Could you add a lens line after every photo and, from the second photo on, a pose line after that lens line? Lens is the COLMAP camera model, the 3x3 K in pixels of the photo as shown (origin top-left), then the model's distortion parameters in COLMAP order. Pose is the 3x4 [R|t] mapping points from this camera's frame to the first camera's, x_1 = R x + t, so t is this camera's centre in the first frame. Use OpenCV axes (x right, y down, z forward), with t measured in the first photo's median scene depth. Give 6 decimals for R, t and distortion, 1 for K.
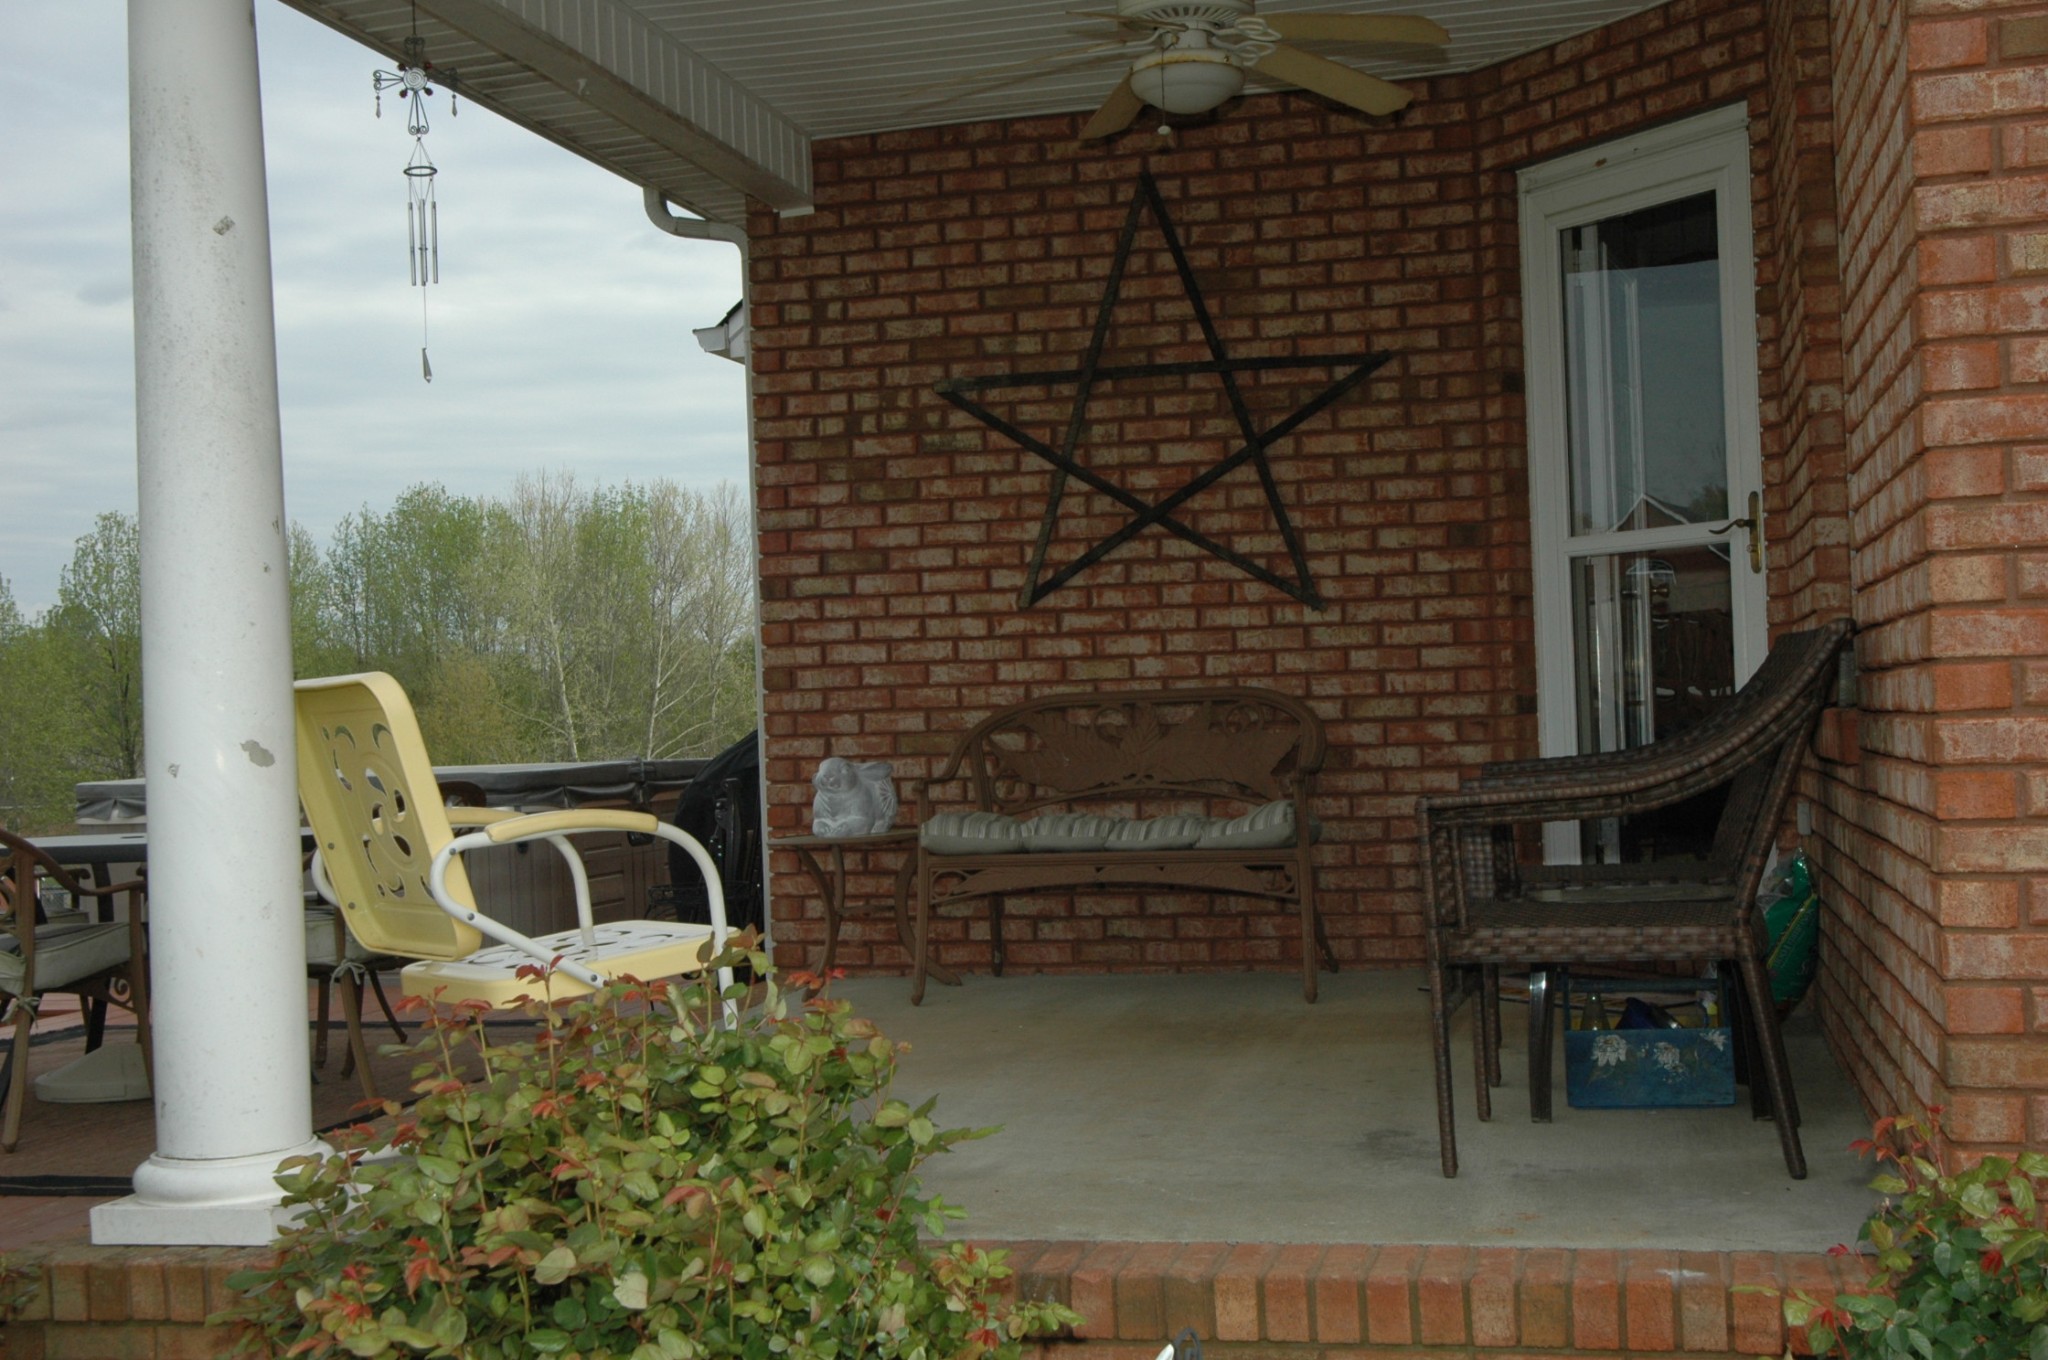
lens RADIAL K [[2460.4, 0, 1024.0], [0, 2460.4, 680.0], [0, 0, 1]] dist [-0.071955, 0.212738]
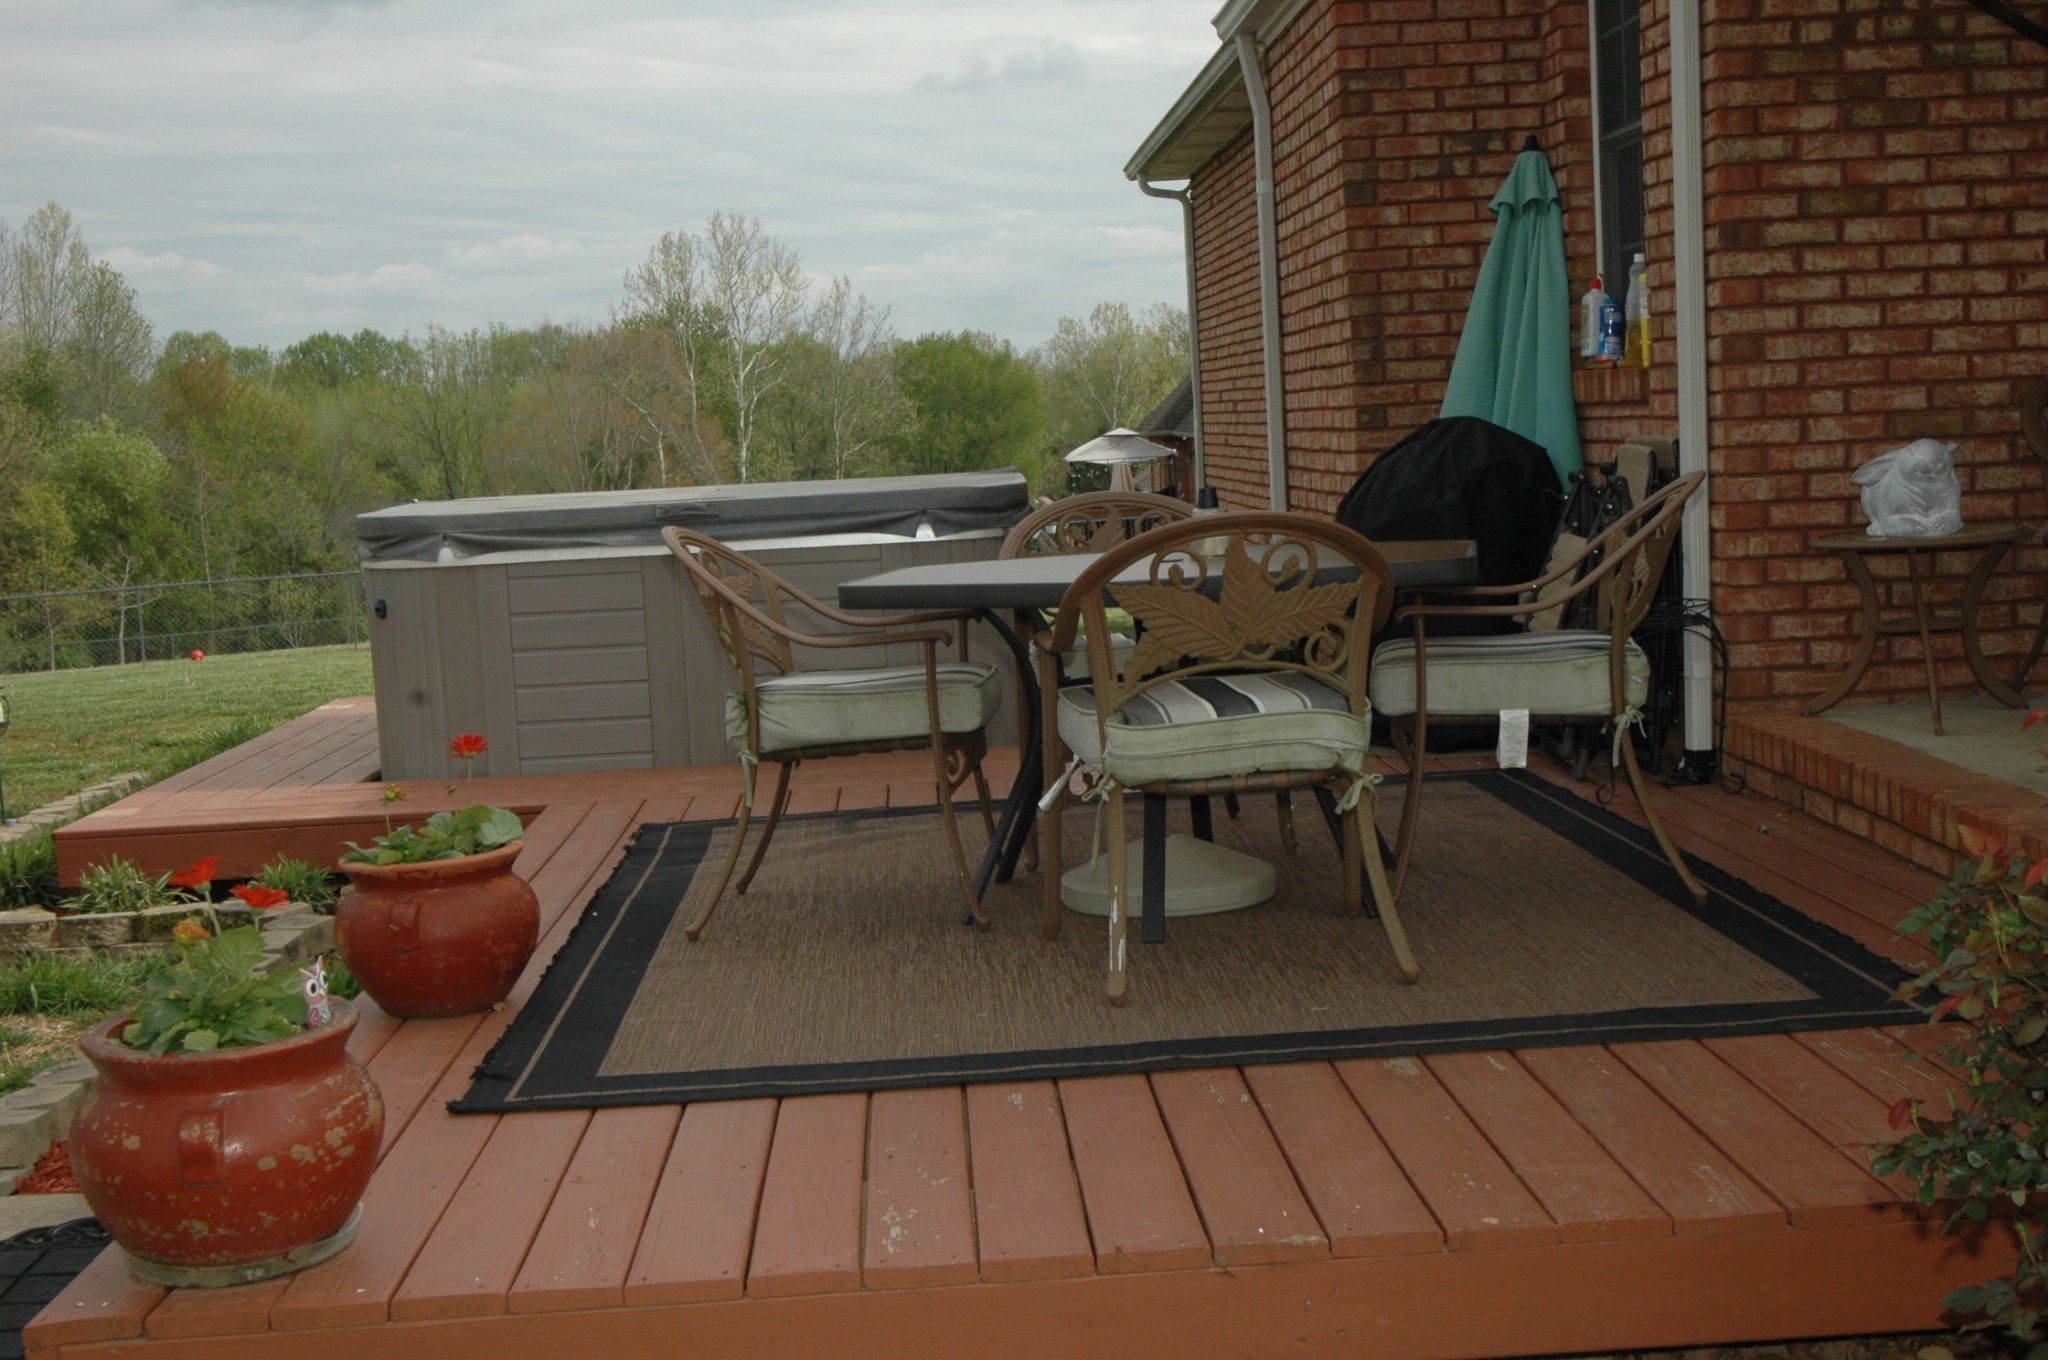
lens RADIAL K [[2460.4, 0, 1024.0], [0, 2460.4, 680.0], [0, 0, 1]] dist [-0.071955, 0.212738]
pose [[0.958898, -0.049468, 0.279405, -0.566341], [0.016994, 0.992930, 0.117475, 0.009509], [-0.283241, -0.107898, 0.952960, 0.286774]]
